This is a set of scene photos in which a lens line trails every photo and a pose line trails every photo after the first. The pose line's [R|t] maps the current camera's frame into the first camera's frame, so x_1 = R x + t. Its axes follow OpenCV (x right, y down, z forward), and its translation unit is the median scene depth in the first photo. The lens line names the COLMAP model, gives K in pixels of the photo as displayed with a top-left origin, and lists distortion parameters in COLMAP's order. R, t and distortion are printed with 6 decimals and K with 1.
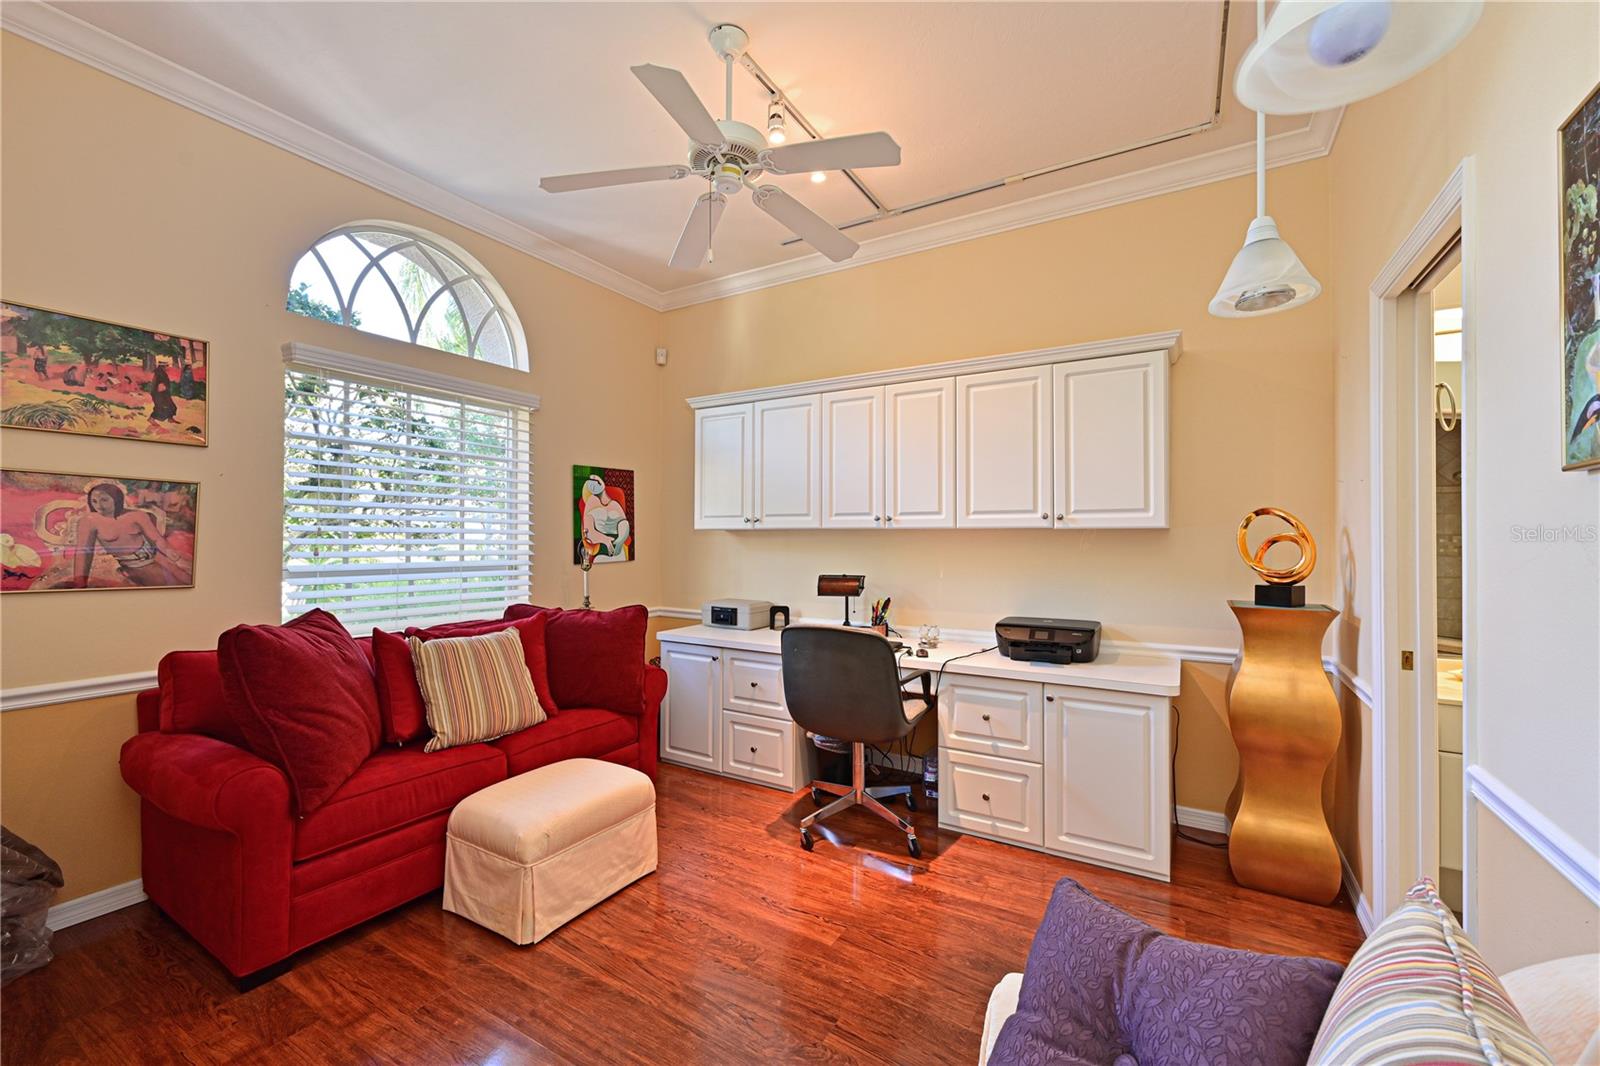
lens RADIAL K [[650.5, 0, 802.2], [0, 650.5, 537.0], [0, 0, 1]] dist [0.000794, 0.000168]
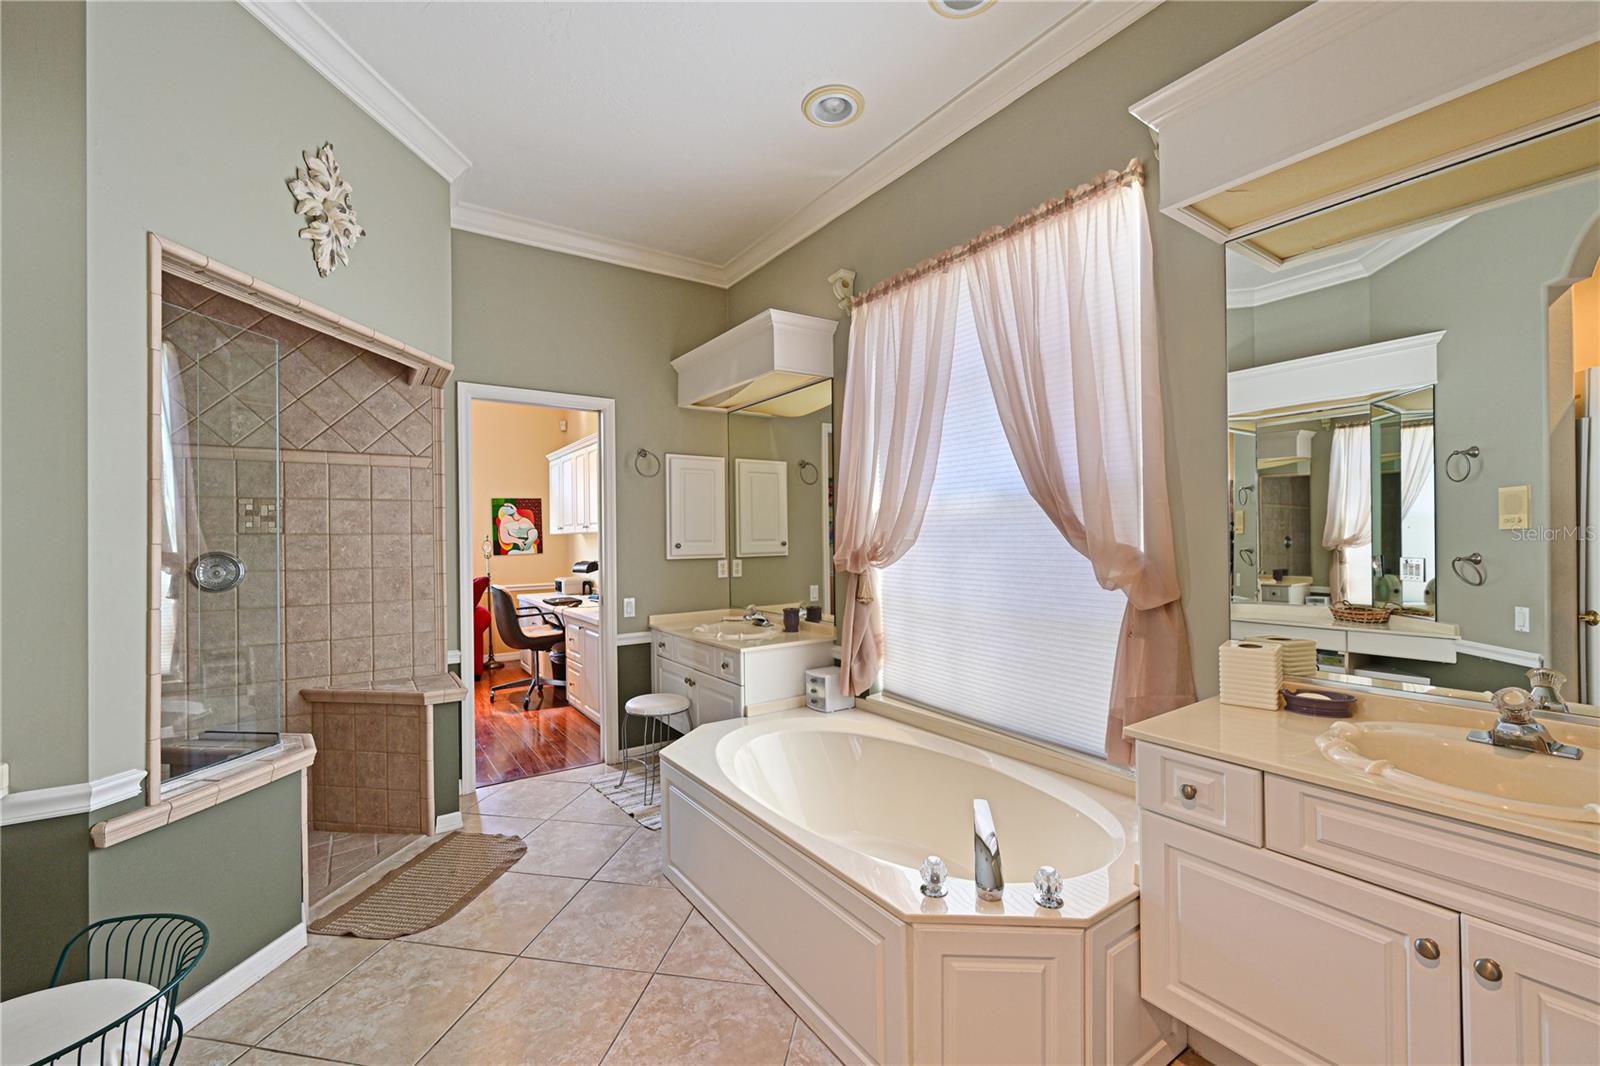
lens RADIAL K [[650.5, 0, 802.2], [0, 650.5, 537.0], [0, 0, 1]] dist [0.000794, 0.000168]
pose [[0.911309, -0.013563, -0.411499, 1.074387], [0.014937, 0.999888, 0.000125, 0.004860], [0.411452, -0.006261, 0.911410, -0.239549]]
